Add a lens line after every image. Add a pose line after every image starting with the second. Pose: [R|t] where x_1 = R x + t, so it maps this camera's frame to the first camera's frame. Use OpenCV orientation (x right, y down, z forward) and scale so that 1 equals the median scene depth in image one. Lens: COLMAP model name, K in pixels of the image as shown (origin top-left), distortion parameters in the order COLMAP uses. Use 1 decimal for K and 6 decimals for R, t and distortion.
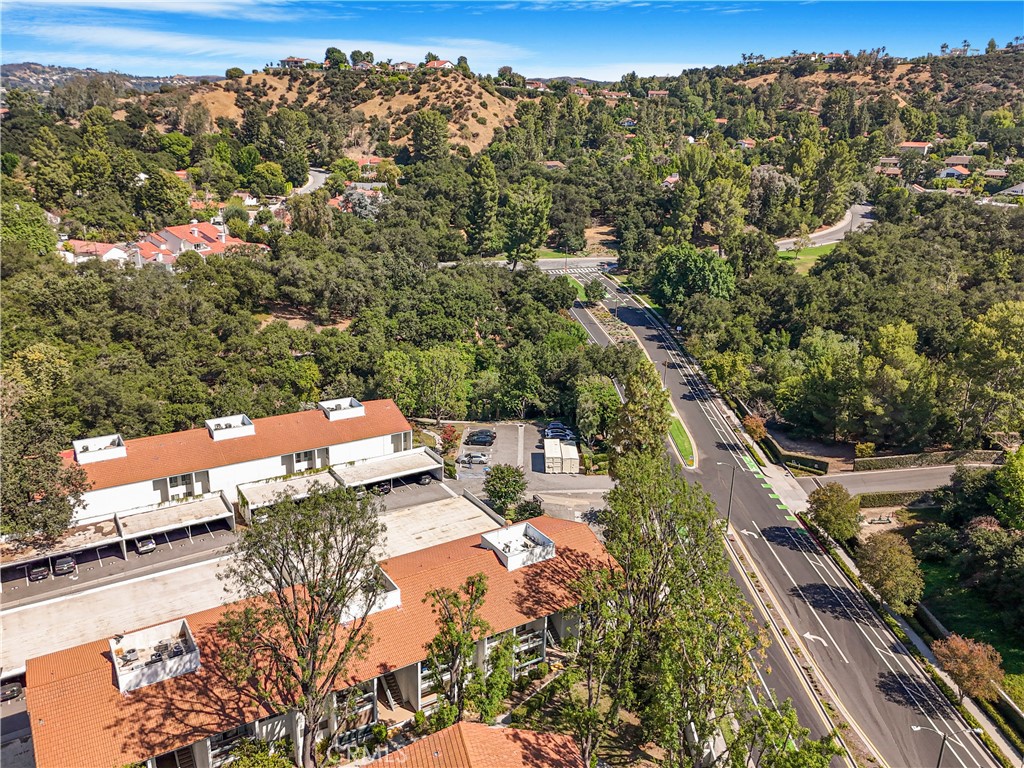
lens RADIAL K [[824.5, 0, 512.0], [0, 824.5, 384.0], [0, 0, 1]] dist [0.080708, -0.091330]
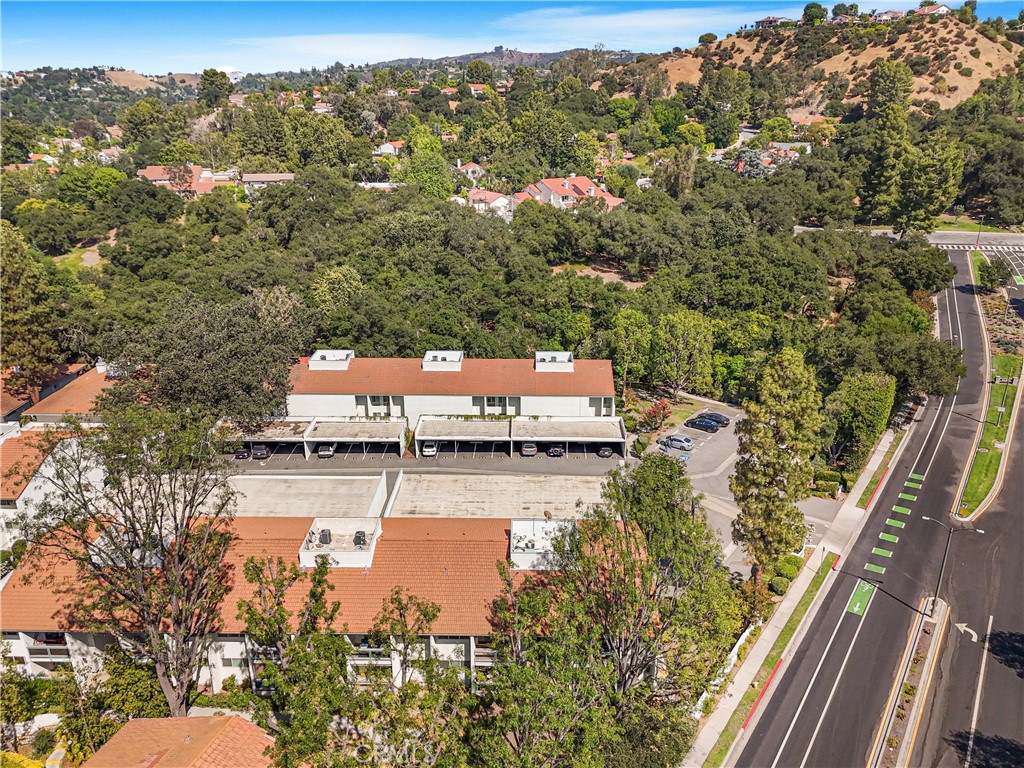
lens RADIAL K [[776.3, 0, 512.0], [0, 776.3, 384.0], [0, 0, 1]] dist [0.076367, -0.068083]
pose [[0.825598, 0.171635, -0.537522, 0.123906], [-0.146437, 0.985149, 0.089649, -0.009012], [0.544926, 0.004698, 0.838471, 0.110213]]
